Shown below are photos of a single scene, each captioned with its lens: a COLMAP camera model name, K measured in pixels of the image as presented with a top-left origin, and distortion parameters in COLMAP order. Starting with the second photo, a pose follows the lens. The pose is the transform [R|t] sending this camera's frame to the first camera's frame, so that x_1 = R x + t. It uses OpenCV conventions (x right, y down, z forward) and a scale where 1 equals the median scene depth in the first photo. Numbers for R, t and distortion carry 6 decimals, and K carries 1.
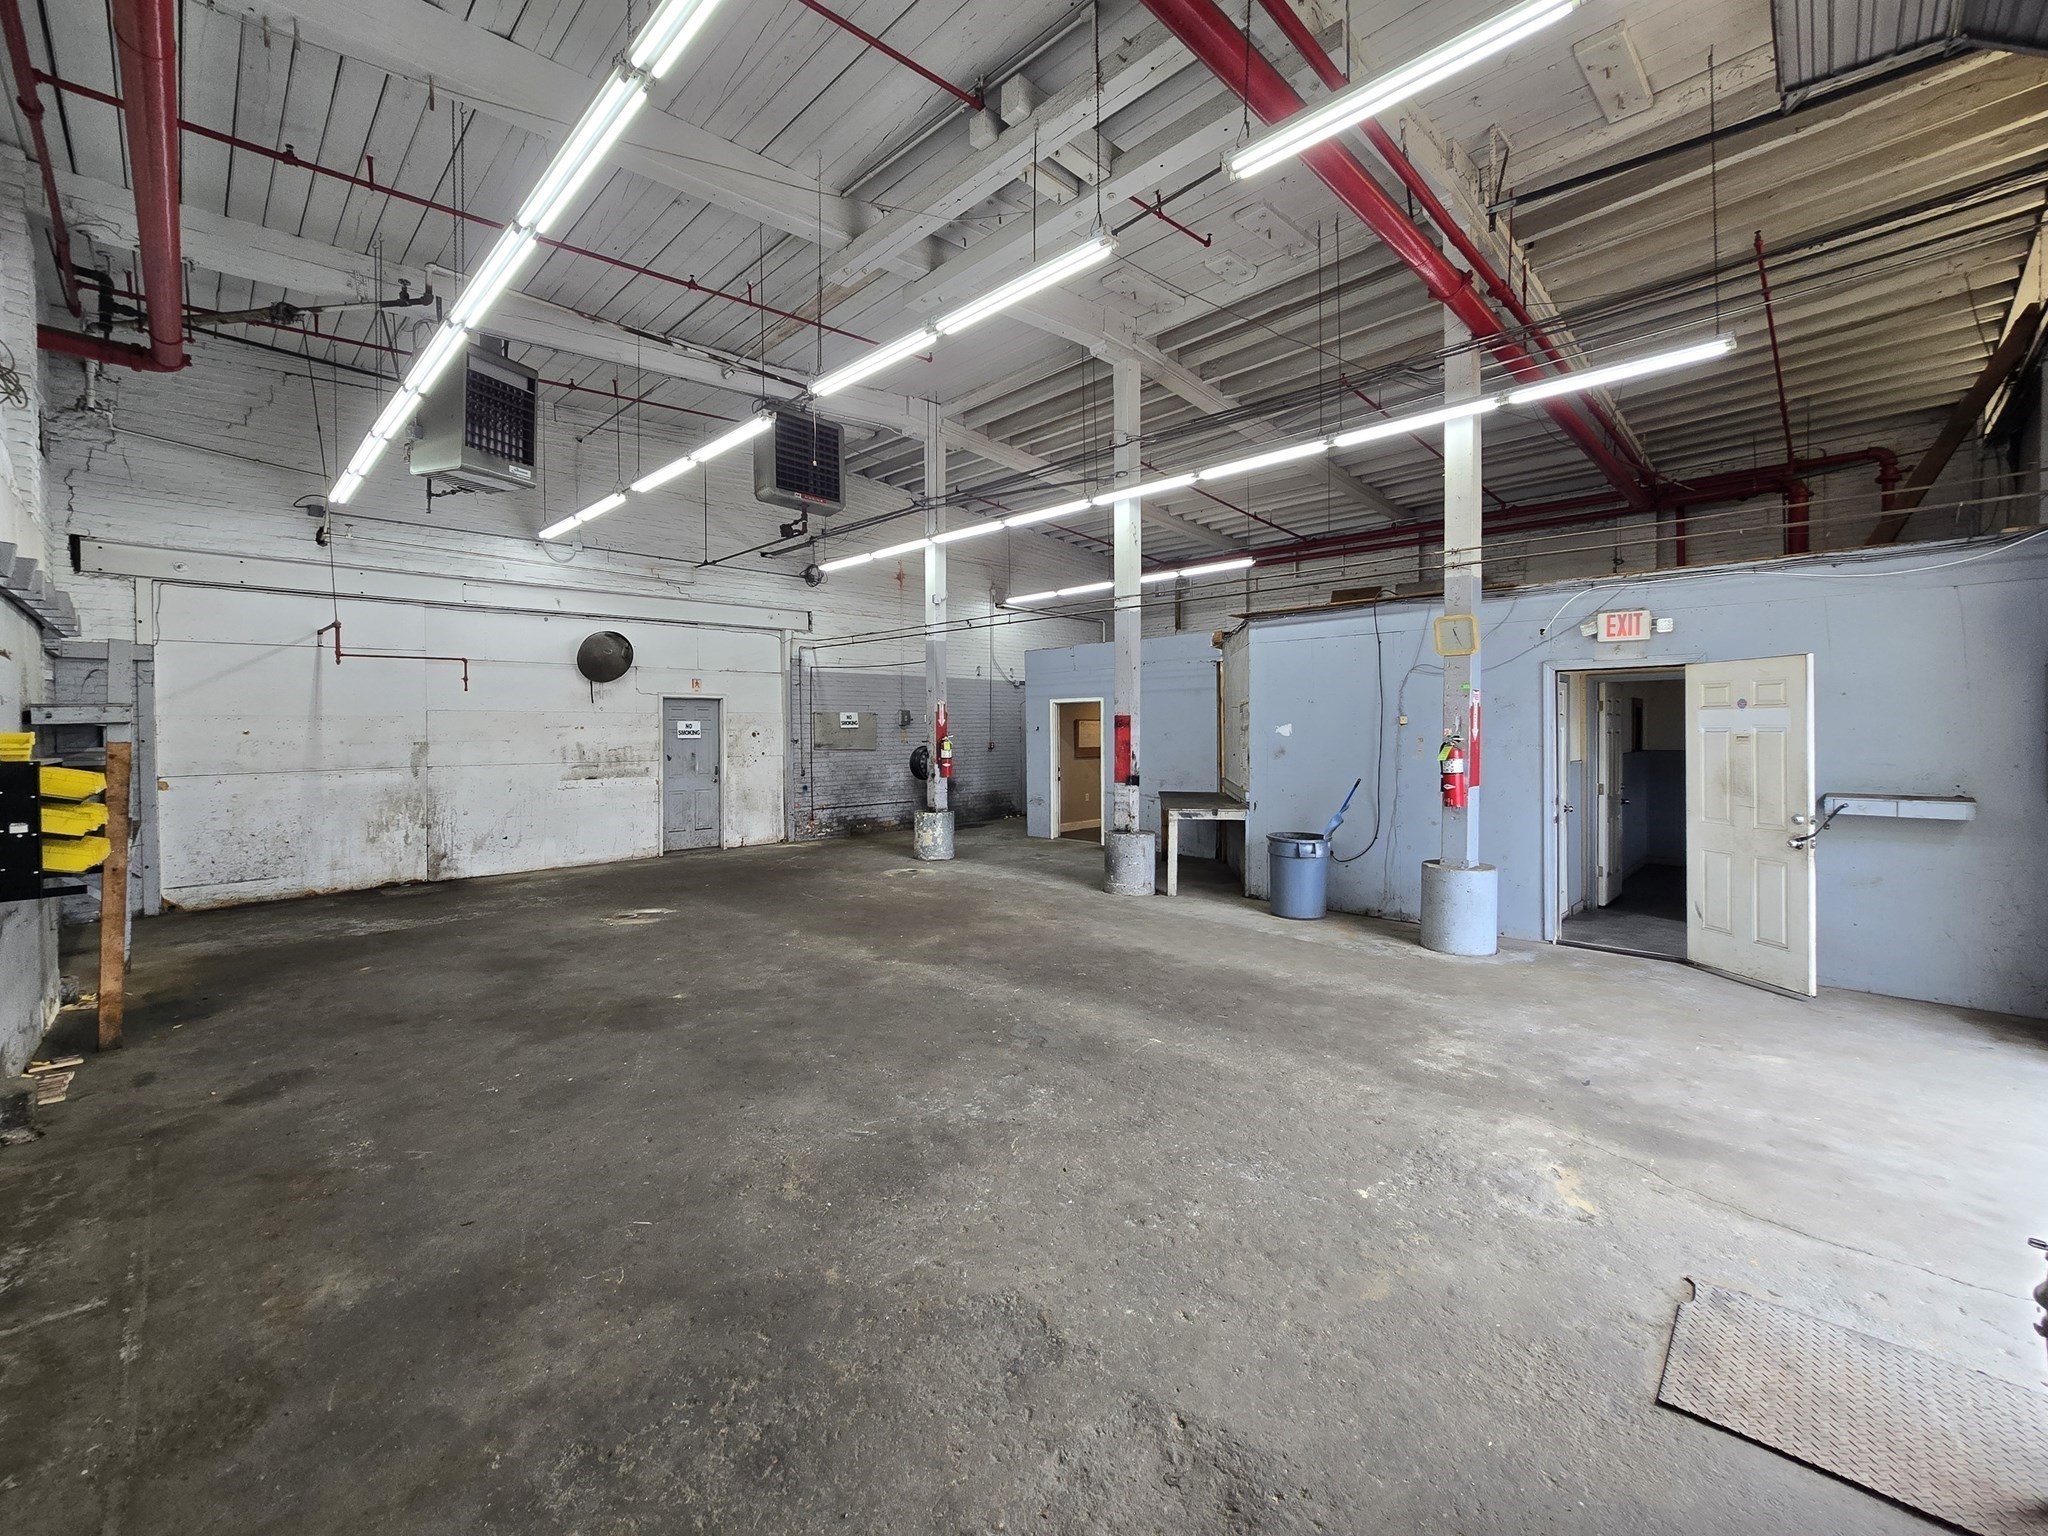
lens RADIAL K [[836.1, 0, 1030.8], [0, 836.1, 740.3], [0, 0, 1]] dist [-0.002535, 0.000988]
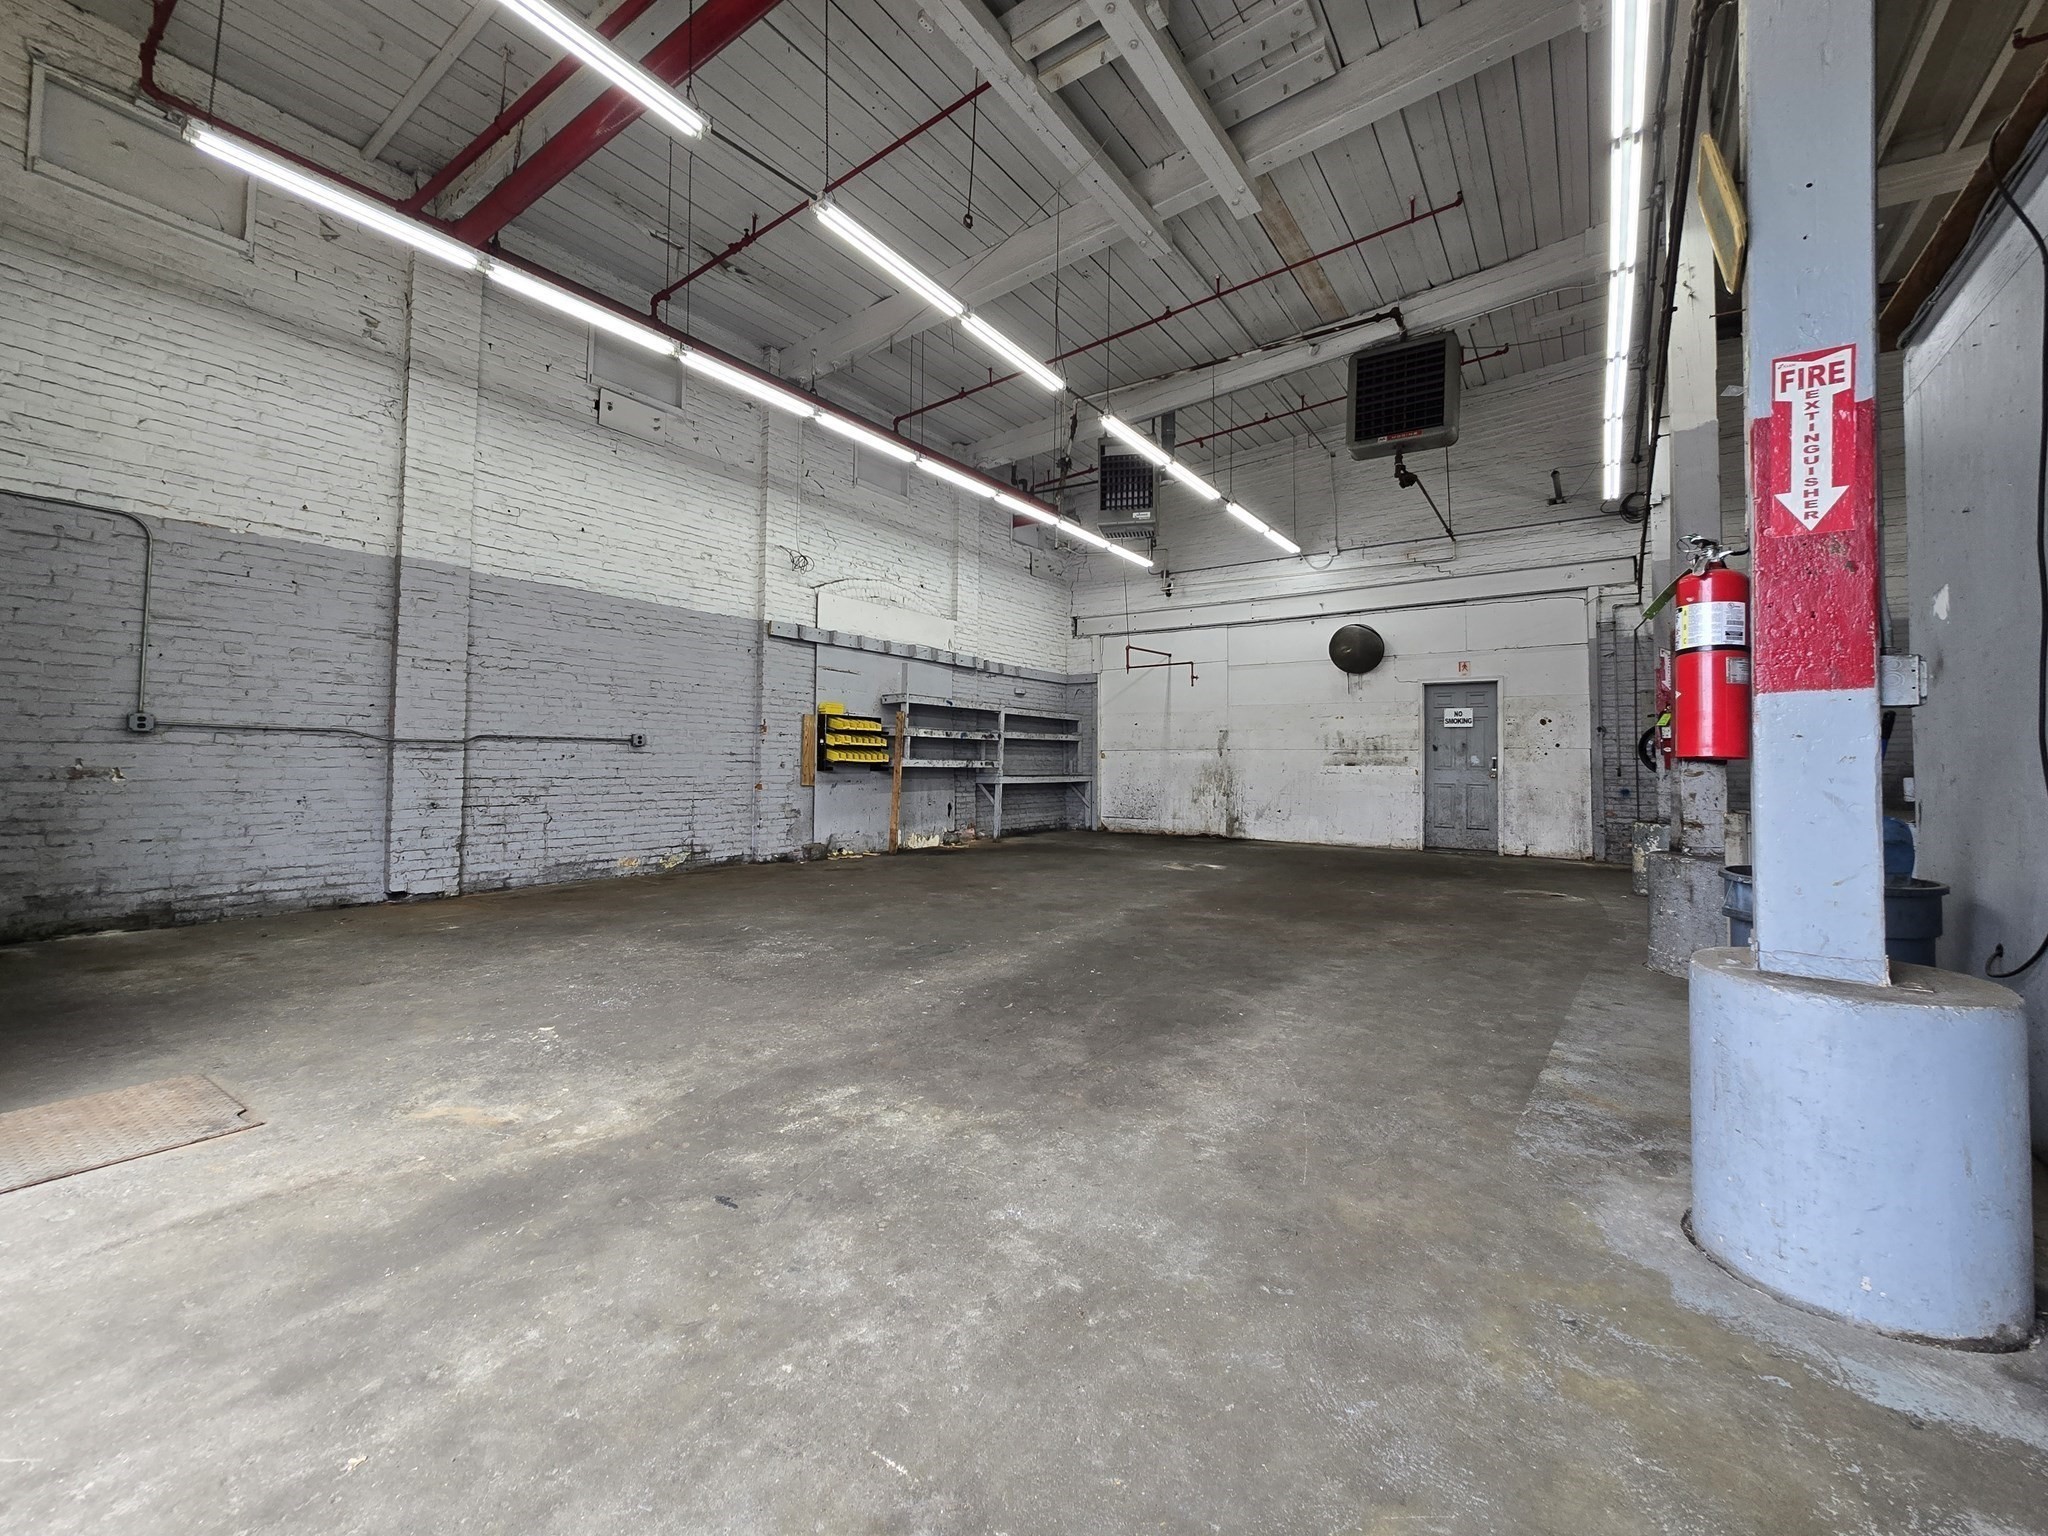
lens RADIAL K [[836.1, 0, 1011.8], [0, 836.1, 731.5], [0, 0, 1]] dist [-0.002535, 0.000988]
pose [[0.156686, -0.030019, -0.987192, 0.596834], [-0.027063, 0.999032, -0.034675, 0.067954], [0.987278, 0.032150, 0.155722, 0.537002]]
